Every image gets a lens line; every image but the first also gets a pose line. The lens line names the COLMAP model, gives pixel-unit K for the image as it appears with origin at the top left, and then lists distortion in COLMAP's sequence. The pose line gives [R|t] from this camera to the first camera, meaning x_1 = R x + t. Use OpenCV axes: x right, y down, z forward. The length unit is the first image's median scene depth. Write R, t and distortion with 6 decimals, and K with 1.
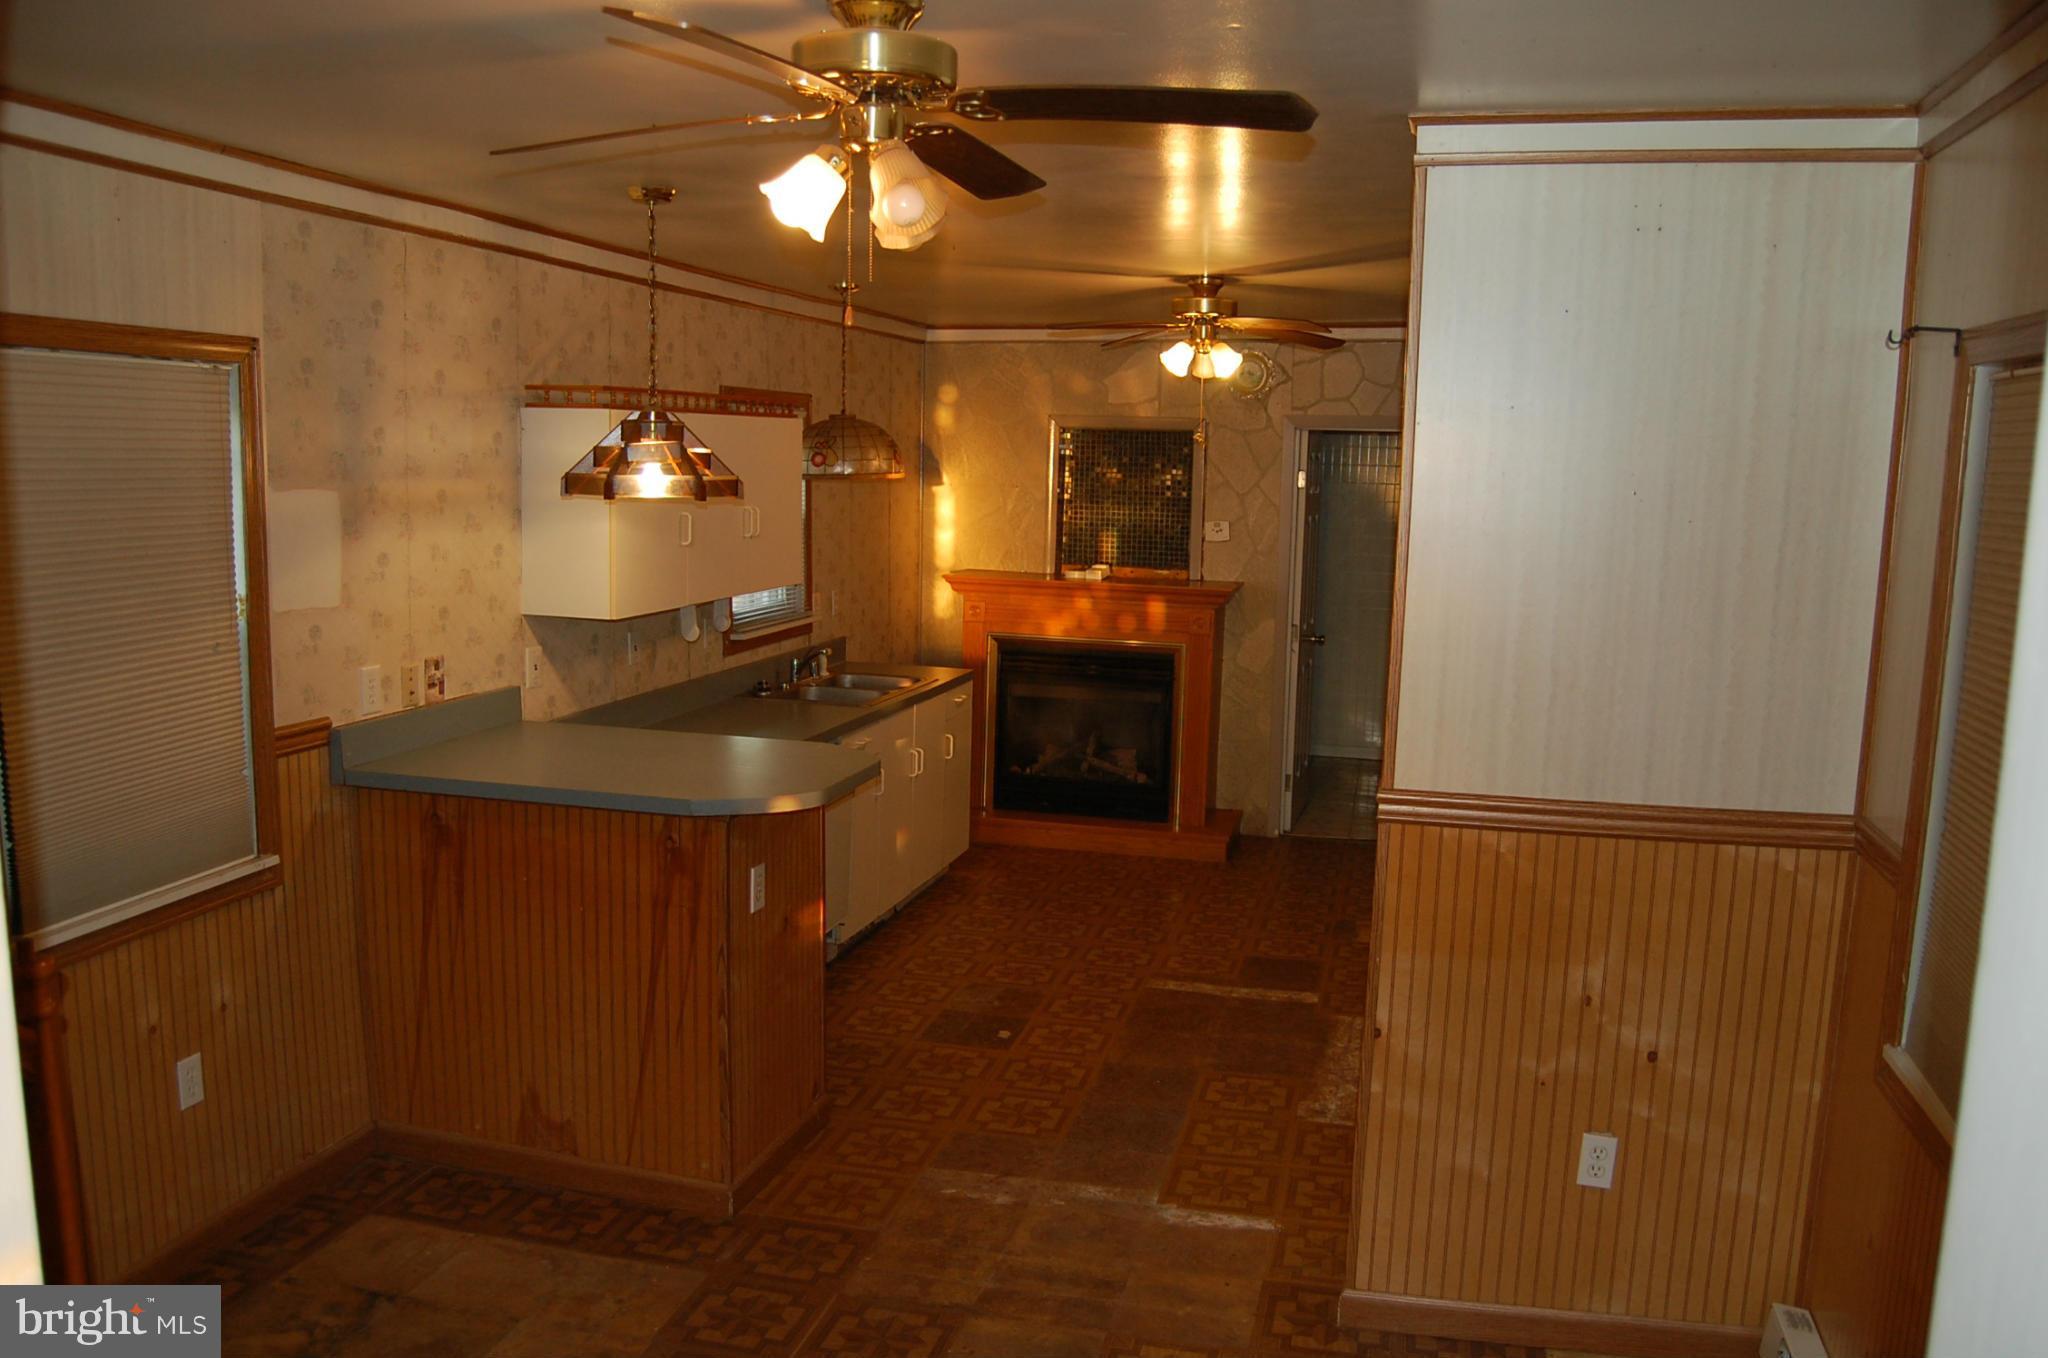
lens RADIAL K [[1608.9, 0, 1027.2], [0, 1608.9, 686.6], [0, 0, 1]] dist [-0.084669, 0.029564]
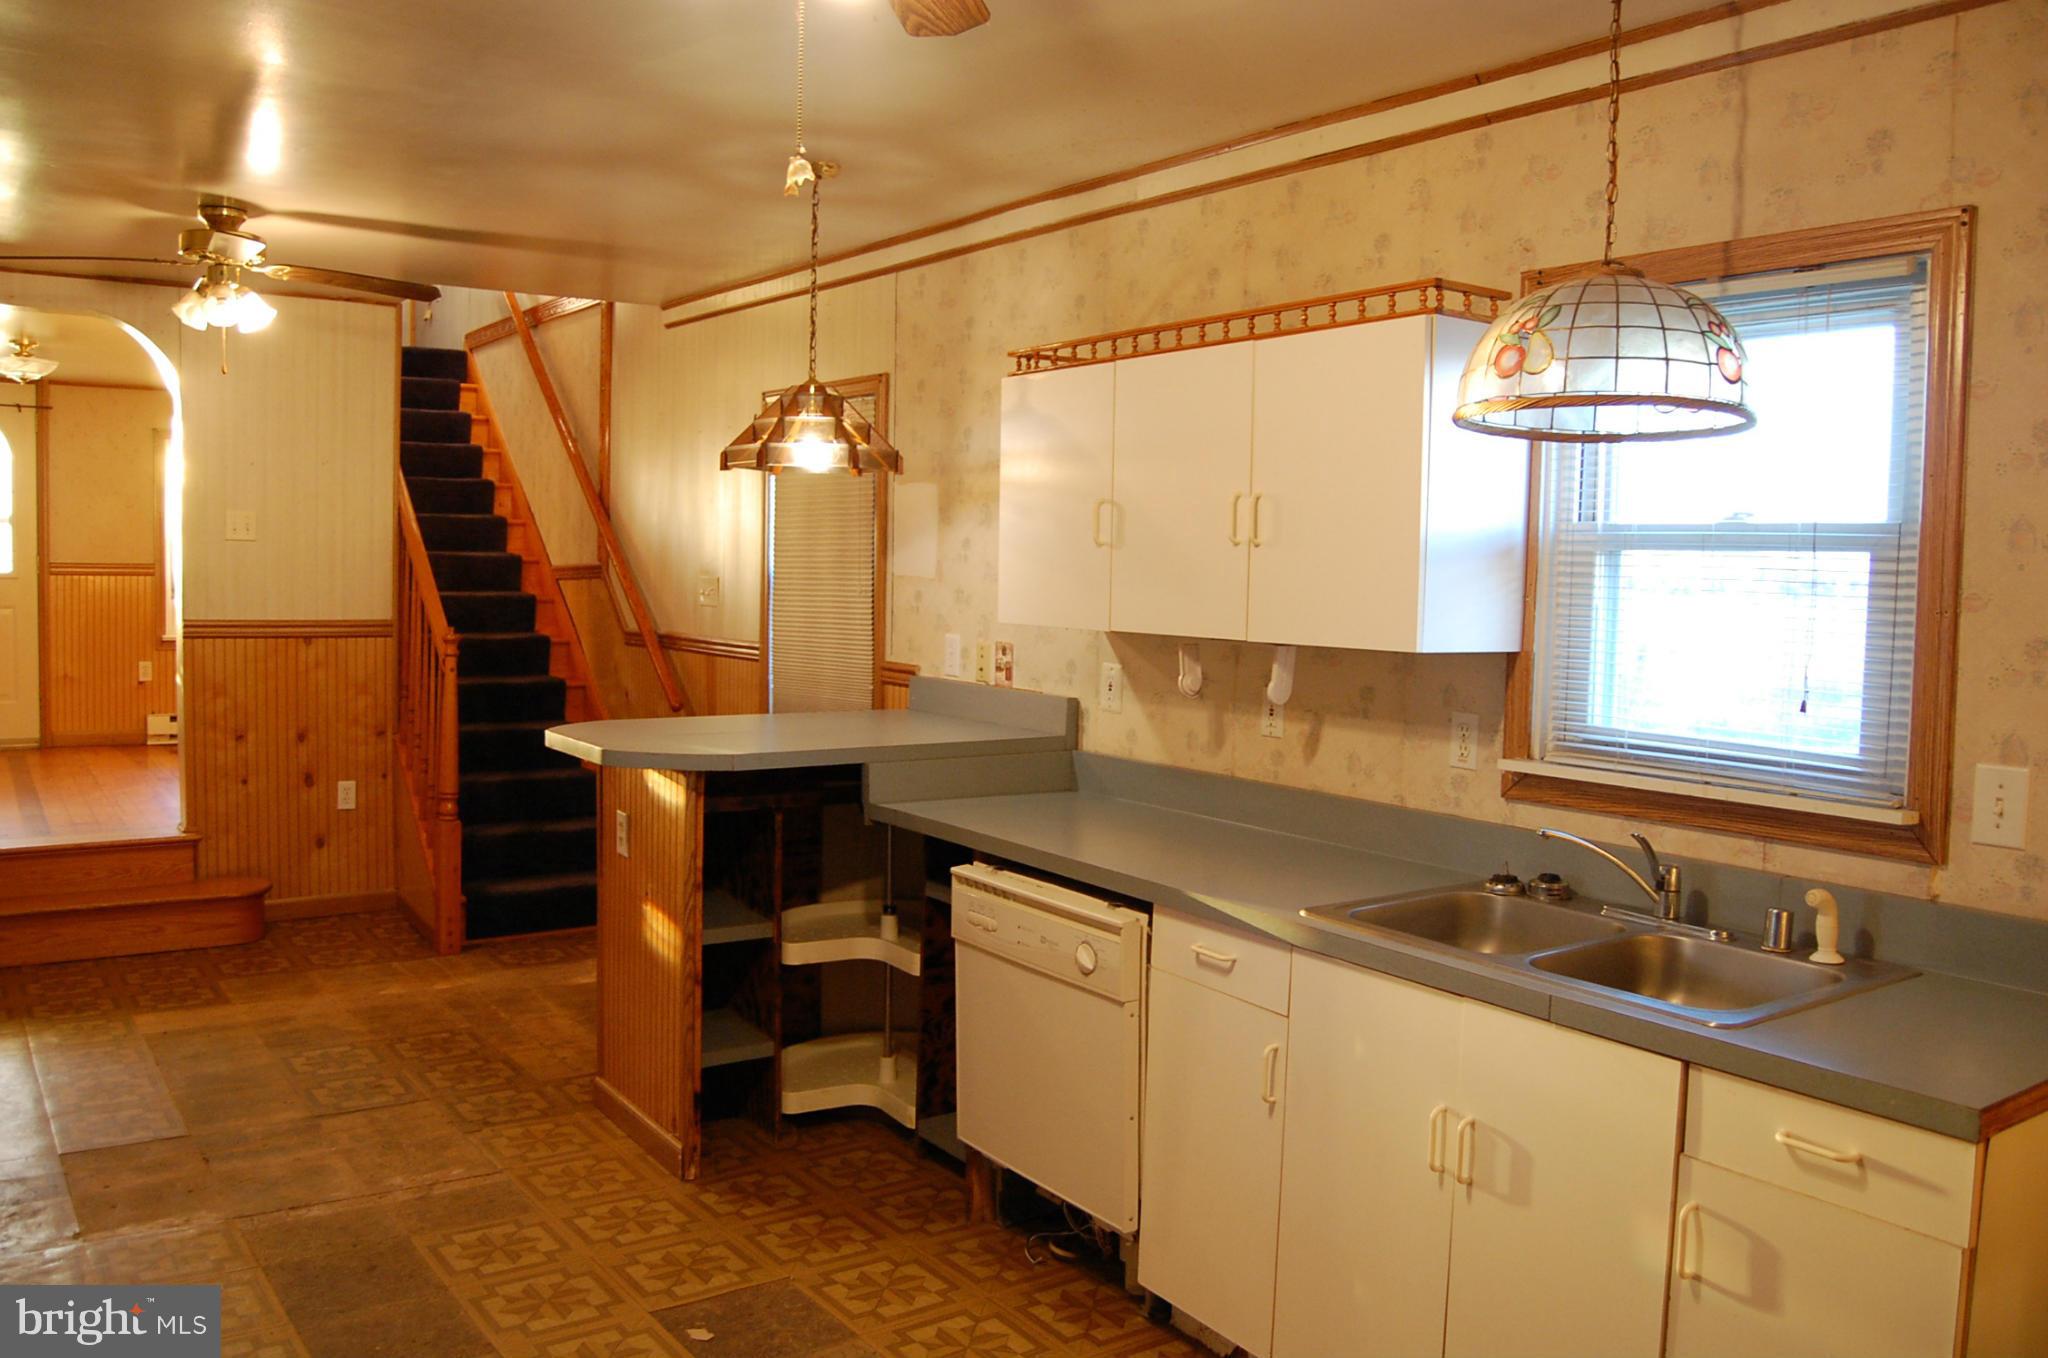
lens RADIAL K [[1608.9, 0, 1024.3], [0, 1608.9, 676.5], [0, 0, 1]] dist [-0.084669, 0.029564]
pose [[-0.645182, 0.017028, -0.763839, 0.388353], [-0.147018, 0.978301, 0.145988, -0.140134], [0.749751, 0.206487, -0.628679, 1.542854]]
